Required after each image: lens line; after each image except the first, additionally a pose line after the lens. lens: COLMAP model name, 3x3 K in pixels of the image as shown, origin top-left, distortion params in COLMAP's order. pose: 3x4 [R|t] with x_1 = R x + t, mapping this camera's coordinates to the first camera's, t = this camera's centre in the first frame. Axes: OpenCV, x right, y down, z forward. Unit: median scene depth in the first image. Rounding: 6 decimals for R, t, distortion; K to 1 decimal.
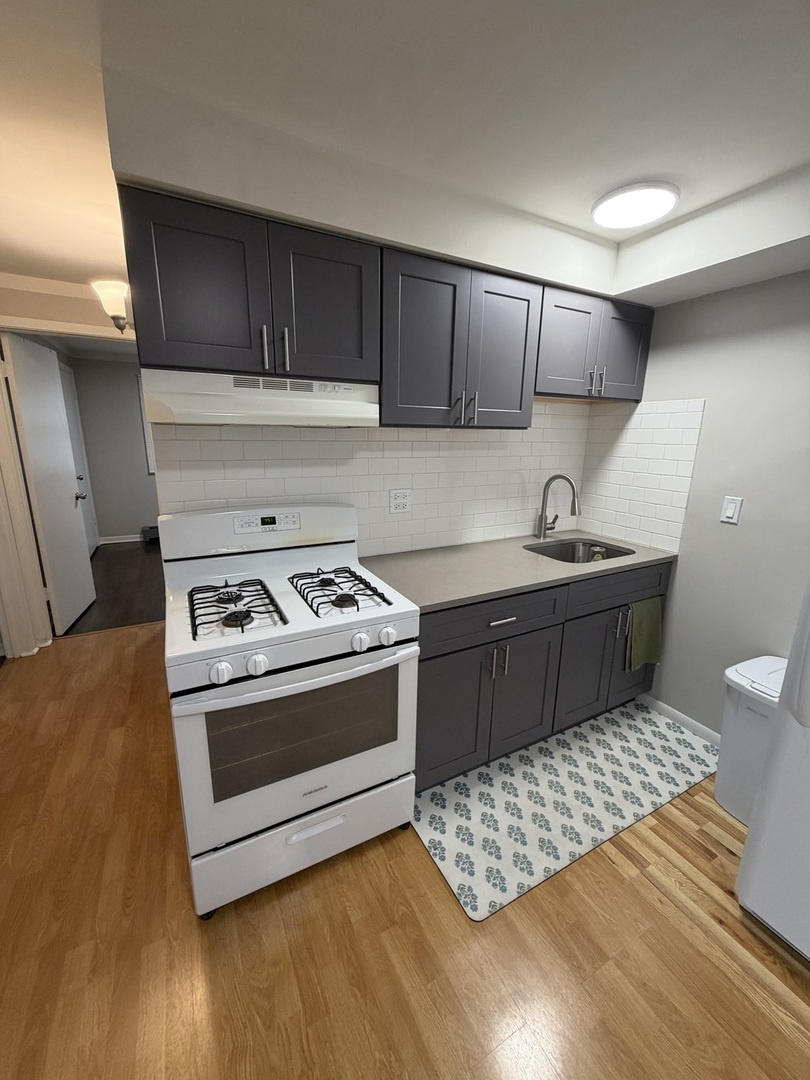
lens RADIAL K [[431.1, 0, 406.3], [0, 431.1, 538.3], [0, 0, 1]] dist [0.001007, 0.000204]
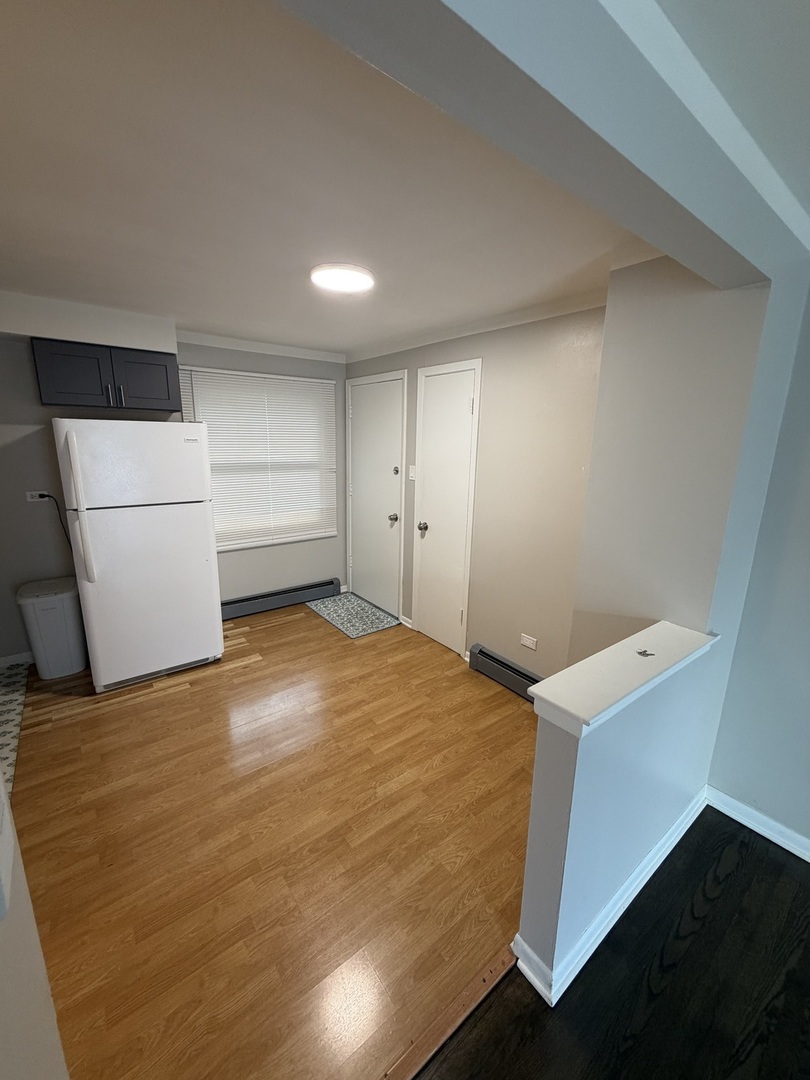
lens RADIAL K [[431.1, 0, 406.3], [0, 431.1, 538.3], [0, 0, 1]] dist [0.001007, 0.000204]
pose [[-0.167549, -0.242679, 0.955528, -0.960612], [0.209558, 0.938313, 0.275052, -0.030799], [-0.963334, 0.246323, -0.106358, -0.243928]]
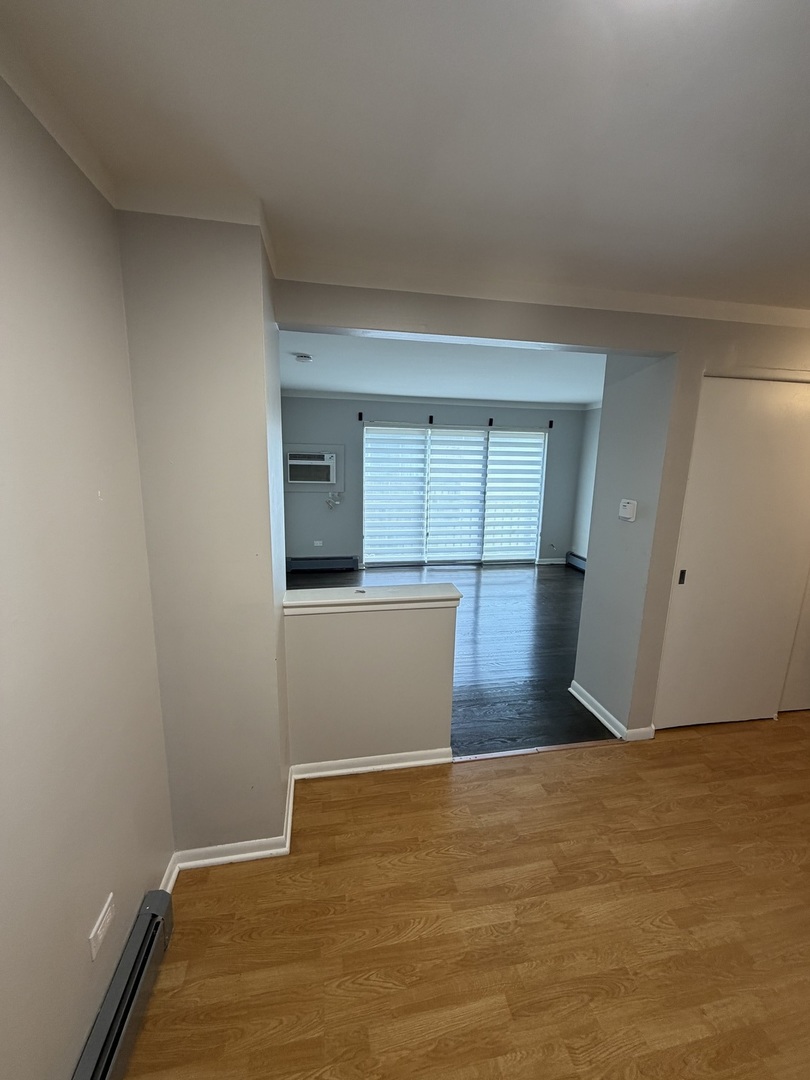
lens RADIAL K [[431.1, 0, 406.3], [0, 431.1, 538.3], [0, 0, 1]] dist [0.001007, 0.000204]
pose [[-0.299245, 0.159652, -0.940725, 0.868760], [-0.250982, 0.938015, 0.239029, 0.039570], [0.920576, 0.307634, -0.240627, -0.357162]]
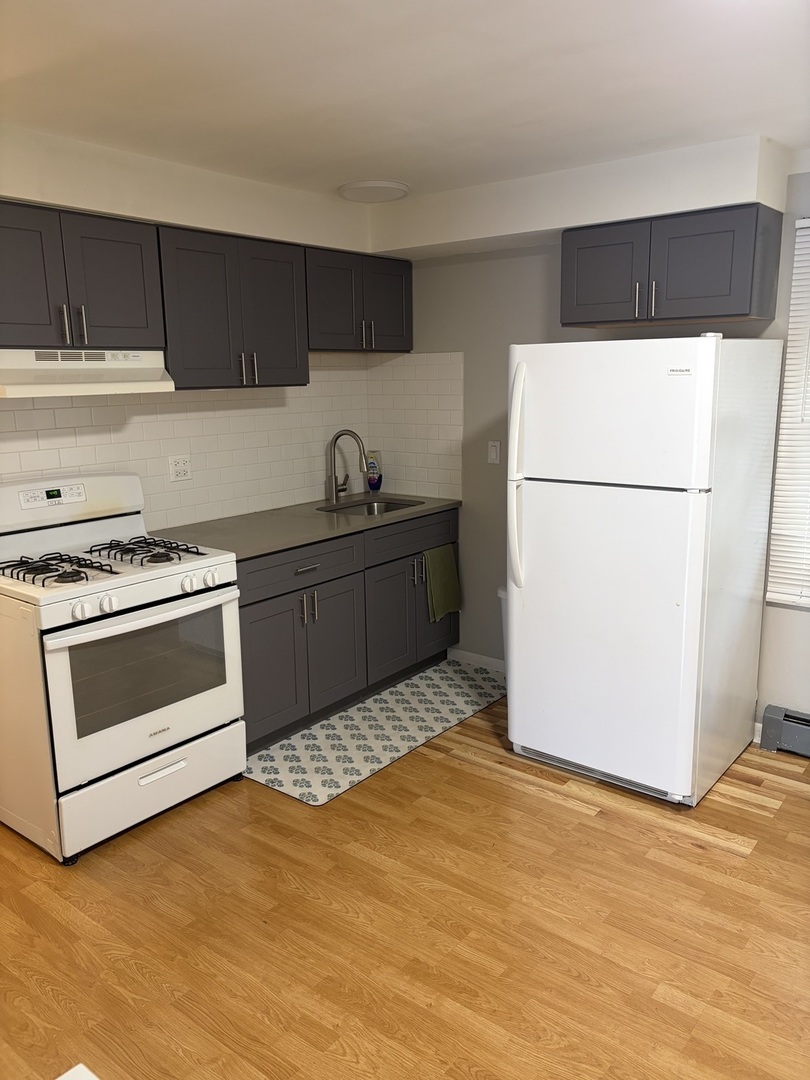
lens RADIAL K [[821.9, 0, 411.0], [0, 821.9, 538.5], [0, 0, 1]] dist [0.007840, -0.000955]
pose [[0.917106, -0.107525, 0.383869, -0.322799], [0.121506, 0.992515, -0.012278, 0.182829], [-0.379676, 0.057903, 0.923306, -1.000803]]
